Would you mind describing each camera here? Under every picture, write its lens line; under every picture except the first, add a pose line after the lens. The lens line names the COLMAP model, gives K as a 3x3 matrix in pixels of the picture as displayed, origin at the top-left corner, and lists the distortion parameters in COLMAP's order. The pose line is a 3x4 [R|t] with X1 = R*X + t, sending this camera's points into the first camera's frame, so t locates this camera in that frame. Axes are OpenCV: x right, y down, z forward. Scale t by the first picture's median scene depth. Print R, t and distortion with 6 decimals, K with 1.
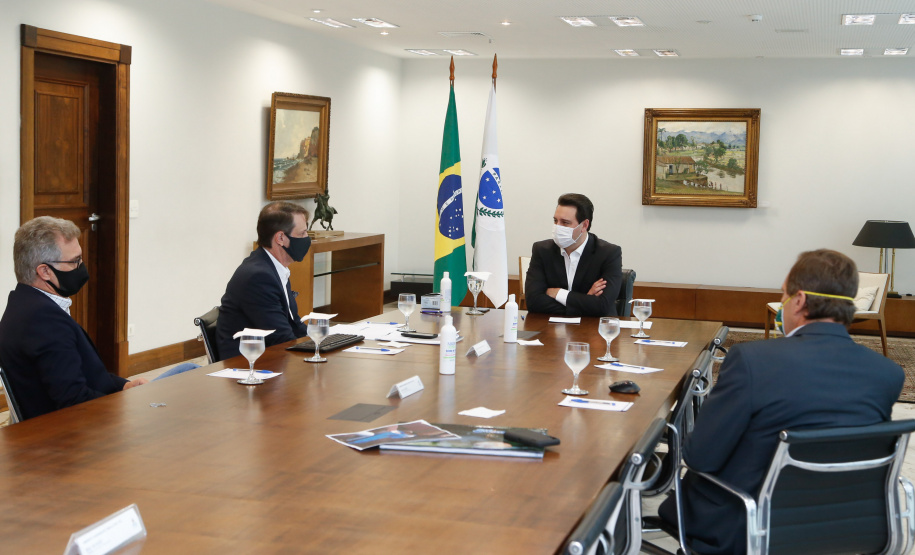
lens RADIAL K [[1257.4, 0, 456.9], [0, 1257.4, 253.4], [0, 0, 1]] dist [0.067313, 0.022217]
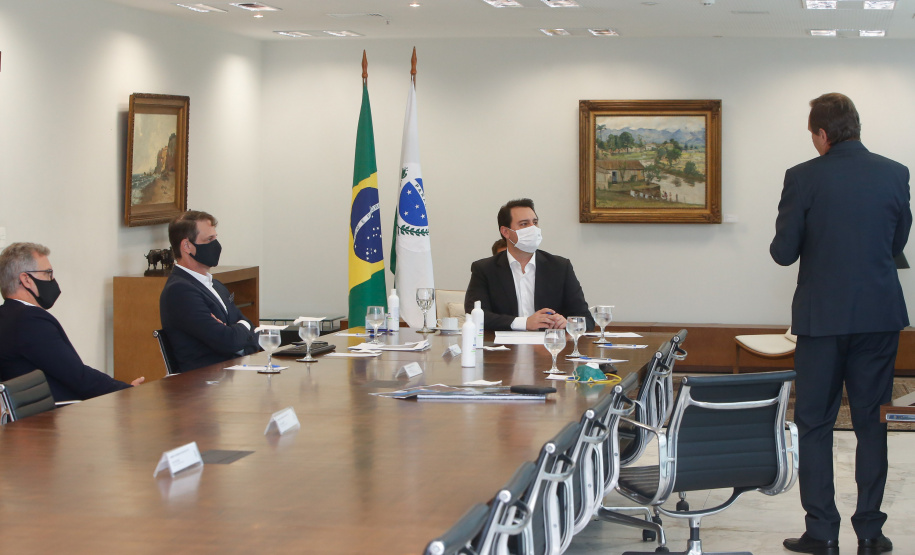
lens RADIAL K [[2015.6, 0, 457.5], [0, 2015.6, 277.5], [0, 0, 1]] dist [-0.382245, 0.062282]
pose [[0.995130, -0.025925, 0.095104, -0.059967], [0.027803, 0.999443, -0.018474, 0.020438], [-0.094572, 0.021028, 0.995296, -0.292962]]
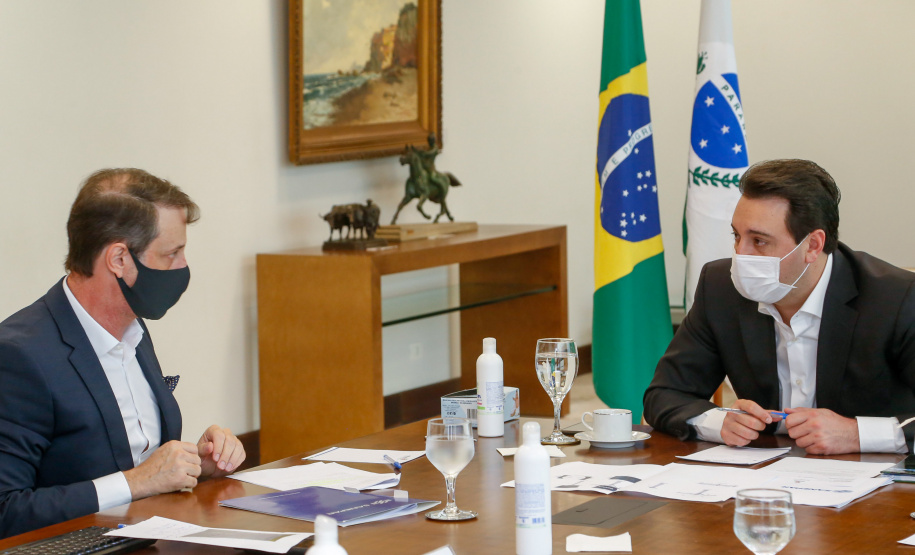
lens RADIAL K [[2350.2, 0, 436.9], [0, 2350.2, 276.2], [0, 0, 1]] dist [0.384357, 0.430390]
pose [[0.981131, -0.027269, -0.191411, 0.069555], [0.029815, 0.999501, 0.010434, -0.007880], [0.191031, -0.015944, 0.981455, 0.145139]]
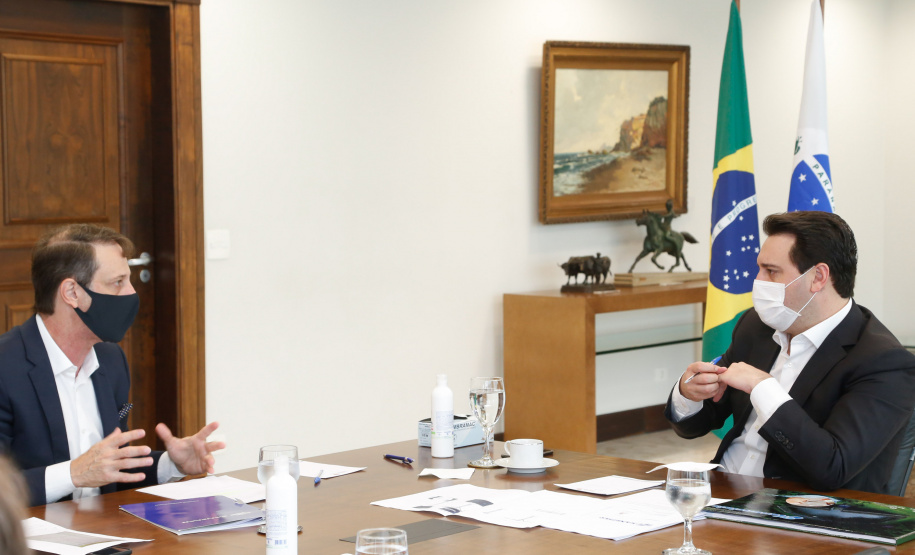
lens RADIAL K [[1759.0, 0, 443.0], [0, 1759.0, 280.8], [0, 0, 1]] dist [0.215709, 0.120579]
pose [[0.904973, -0.004543, -0.425445, 0.160817], [0.001943, 0.999977, -0.006543, -0.009651], [0.425465, 0.005095, 0.904961, 0.224106]]
